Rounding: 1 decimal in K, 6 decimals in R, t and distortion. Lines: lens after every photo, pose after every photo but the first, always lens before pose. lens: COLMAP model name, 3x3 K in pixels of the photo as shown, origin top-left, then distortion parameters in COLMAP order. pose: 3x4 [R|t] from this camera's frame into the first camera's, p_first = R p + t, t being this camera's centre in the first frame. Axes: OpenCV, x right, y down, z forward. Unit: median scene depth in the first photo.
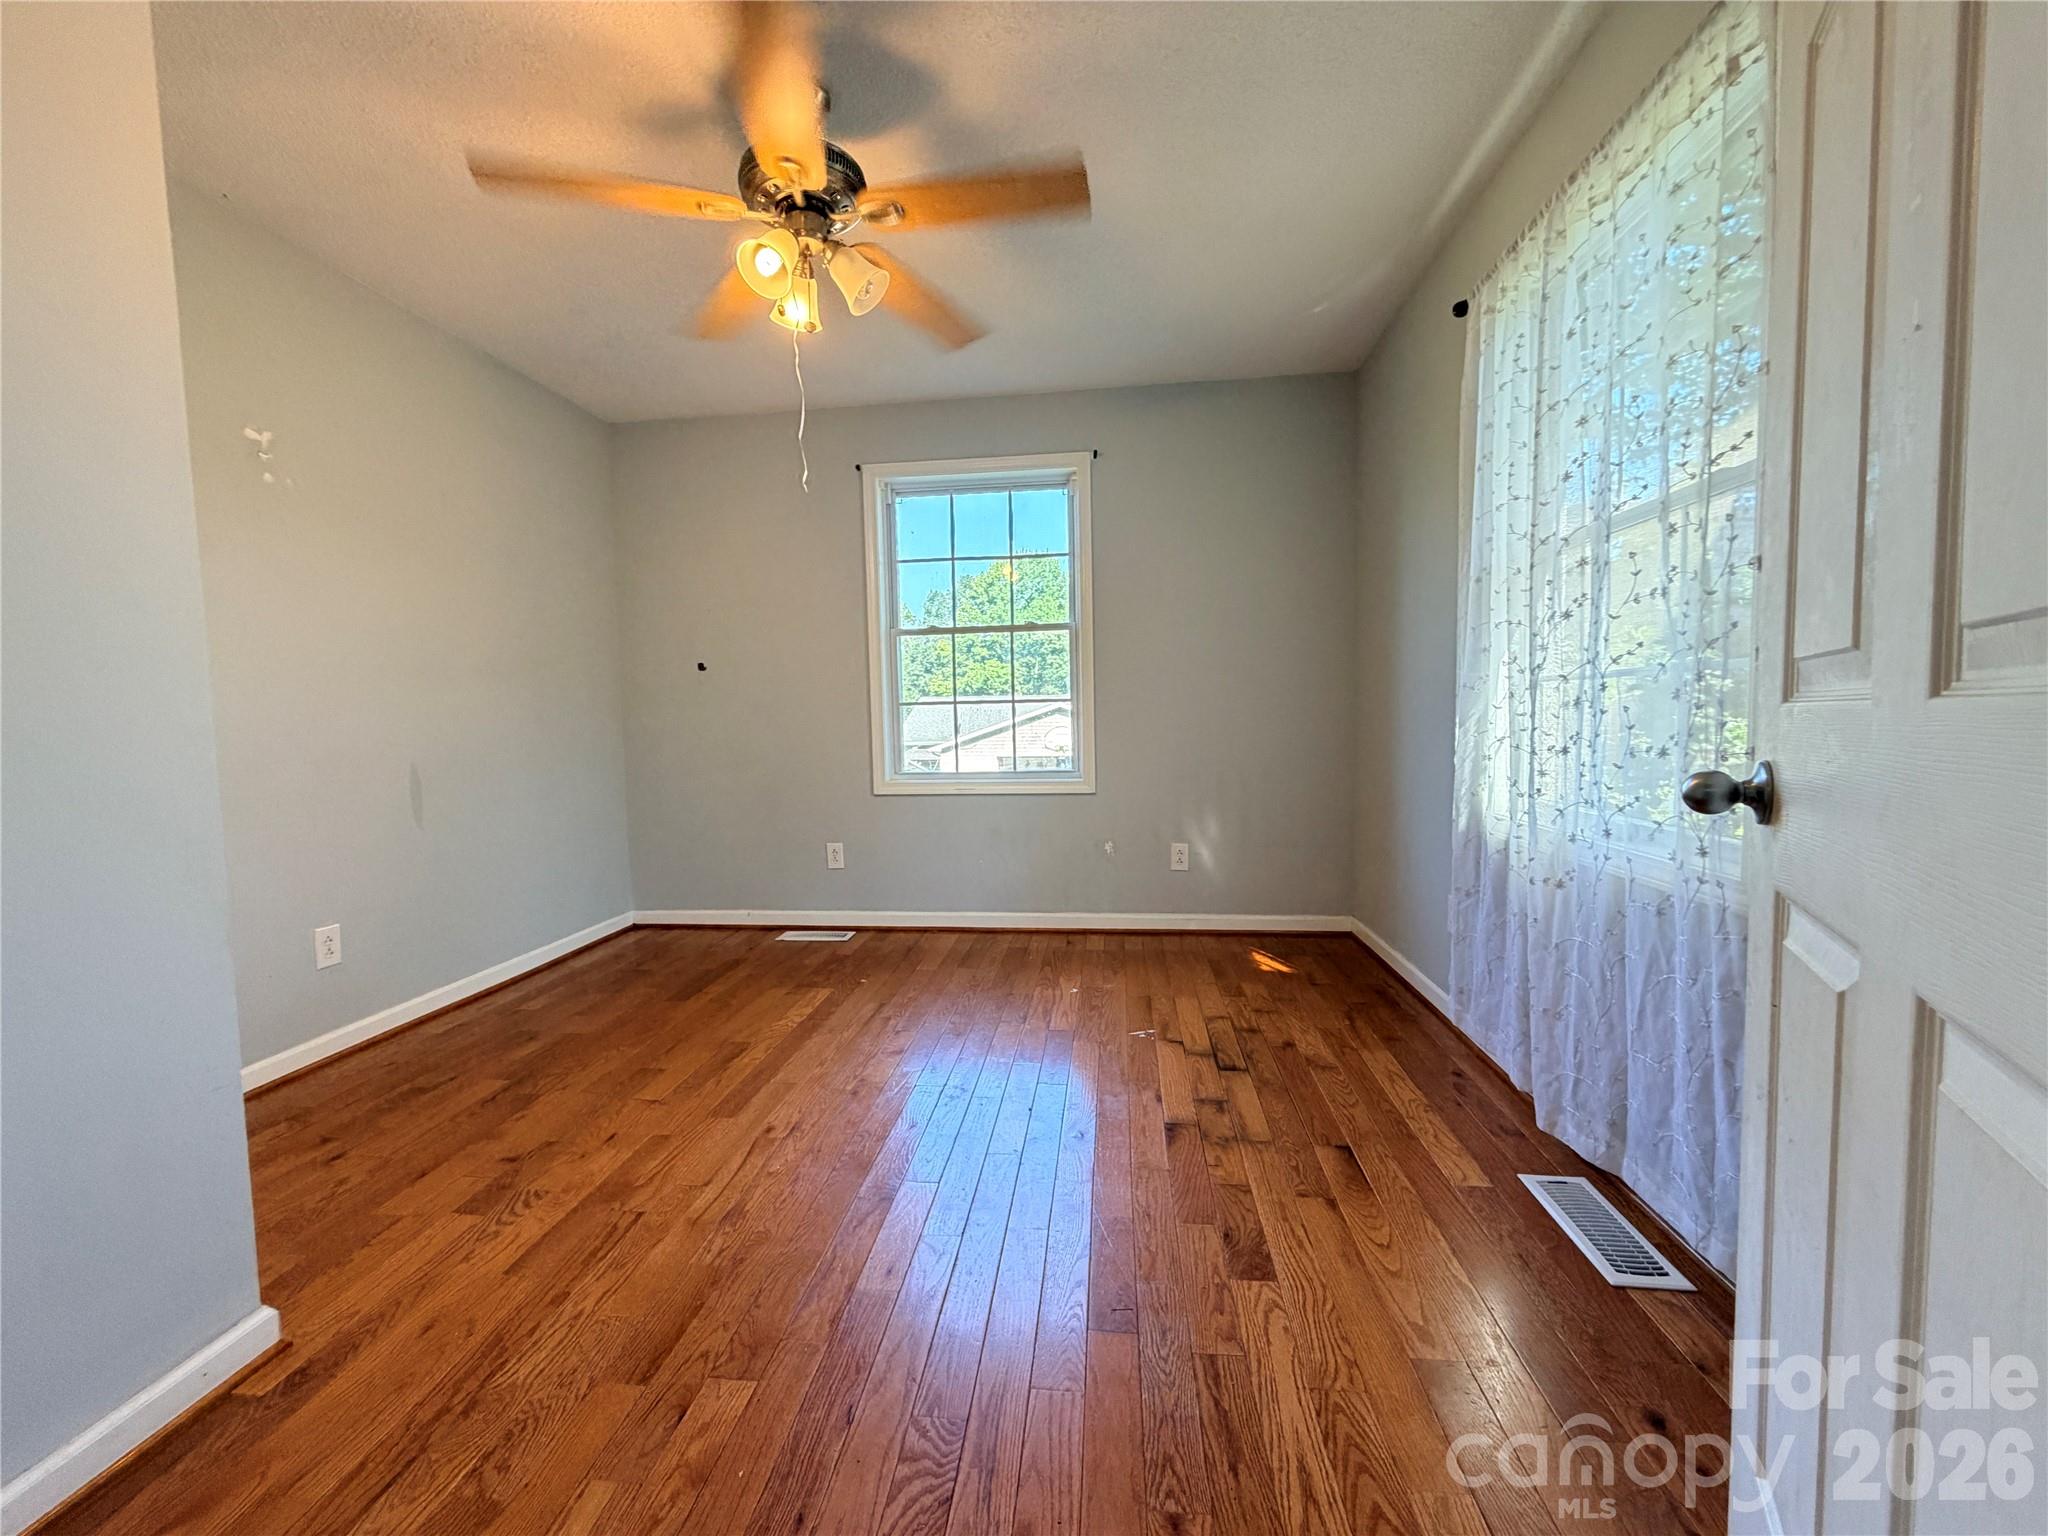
lens RADIAL K [[820.5, 0, 1020.1], [0, 820.5, 765.9], [0, 0, 1]] dist [-0.000954, 0.001192]
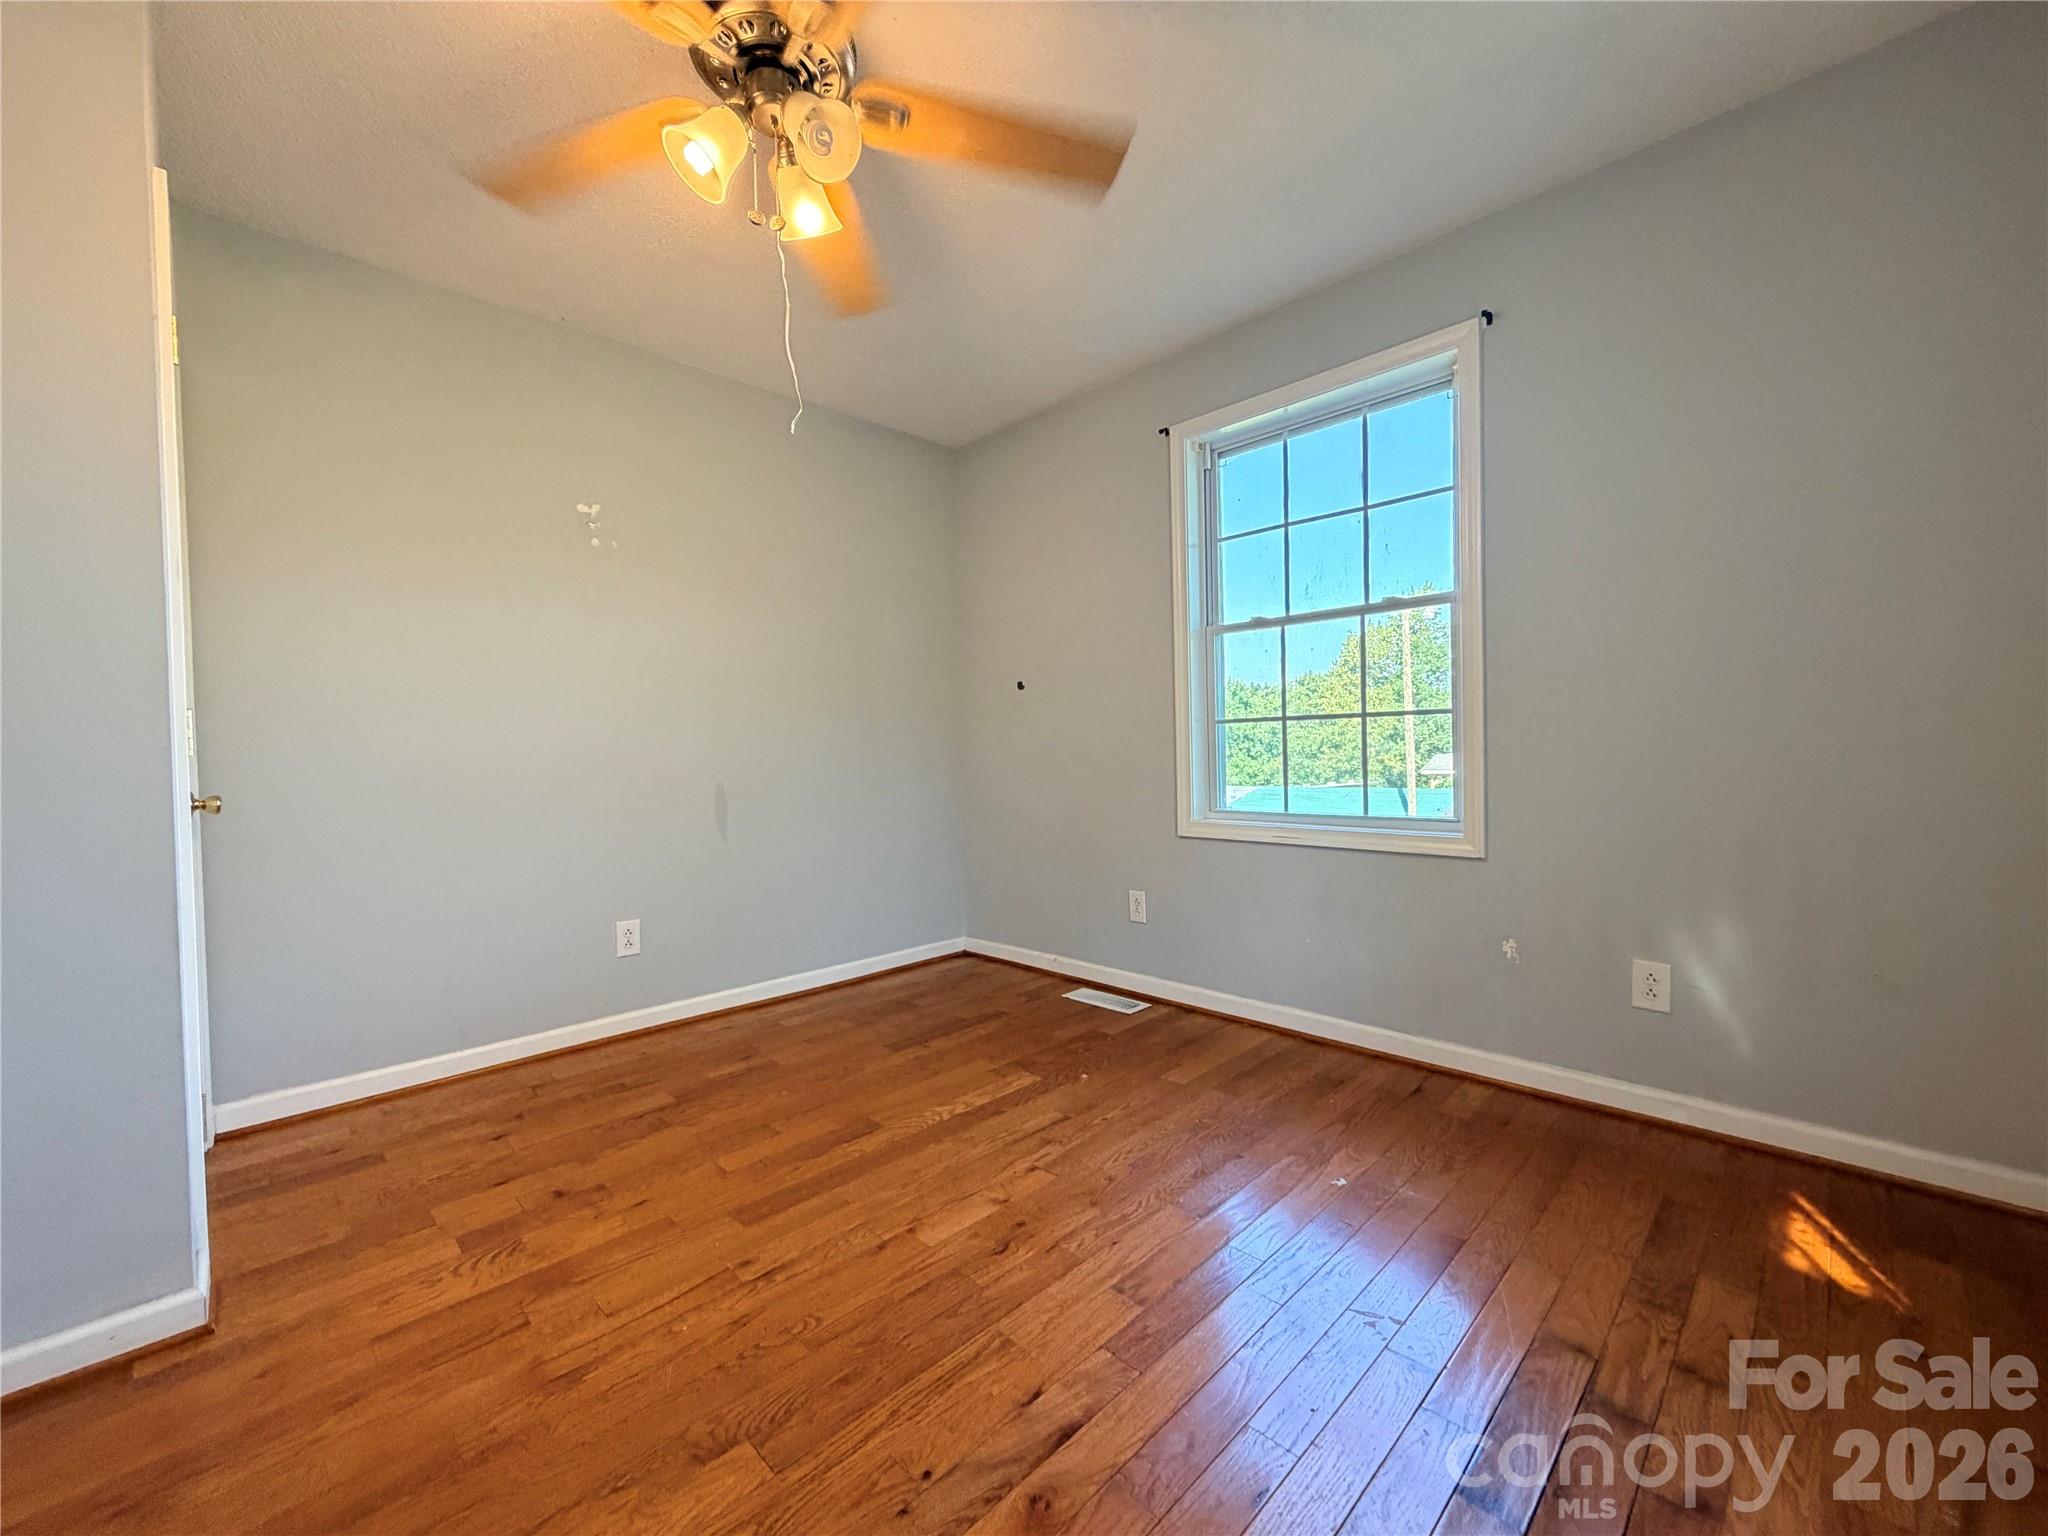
lens RADIAL K [[820.5, 0, 1020.8], [0, 820.5, 768.2], [0, 0, 1]] dist [-0.000954, 0.001192]
pose [[0.778665, 0.017199, -0.627205, 0.232256], [-0.032830, 0.999372, -0.013353, -0.017094], [0.626581, 0.030988, 0.778740, 0.324514]]
